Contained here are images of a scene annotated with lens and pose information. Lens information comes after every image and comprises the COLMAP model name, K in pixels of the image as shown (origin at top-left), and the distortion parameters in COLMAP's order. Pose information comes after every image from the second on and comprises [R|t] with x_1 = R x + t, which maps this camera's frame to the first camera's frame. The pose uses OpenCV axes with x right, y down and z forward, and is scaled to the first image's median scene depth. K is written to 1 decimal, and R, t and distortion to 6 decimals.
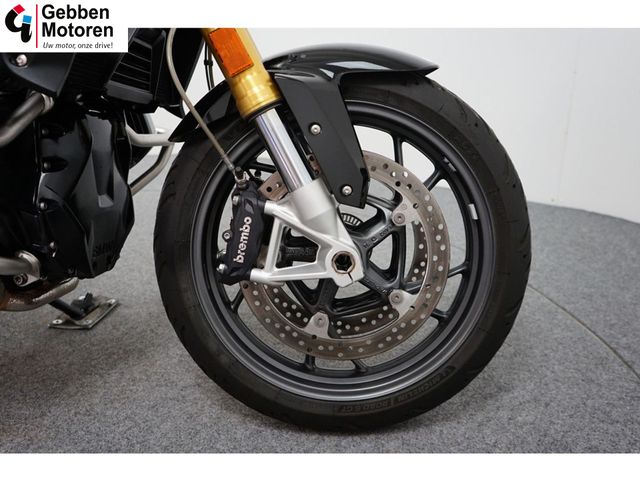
lens RADIAL K [[484.5, 0, 320.0], [0, 484.5, 240.0], [0, 0, 1]] dist [-0.001650, -0.001514]
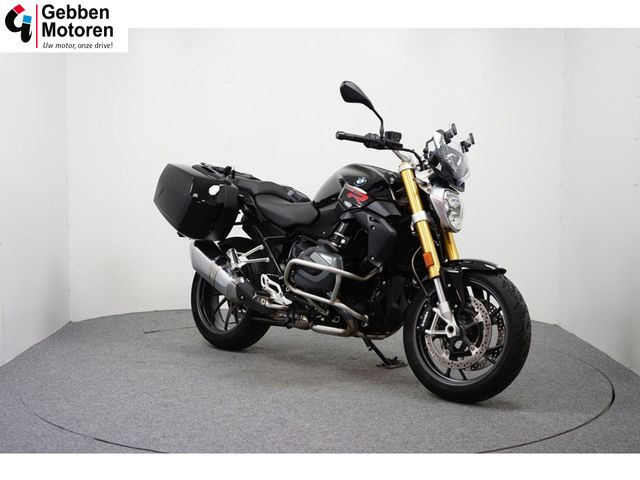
lens RADIAL K [[875.9, 0, 320.0], [0, 875.9, 240.0], [0, 0, 1]] dist [-0.015765, -0.010183]
pose [[0.790788, 0.049122, -0.610116, 2.614832], [-0.178381, 0.972002, -0.152946, 0.467834], [0.585520, 0.229781, 0.777410, -3.719678]]
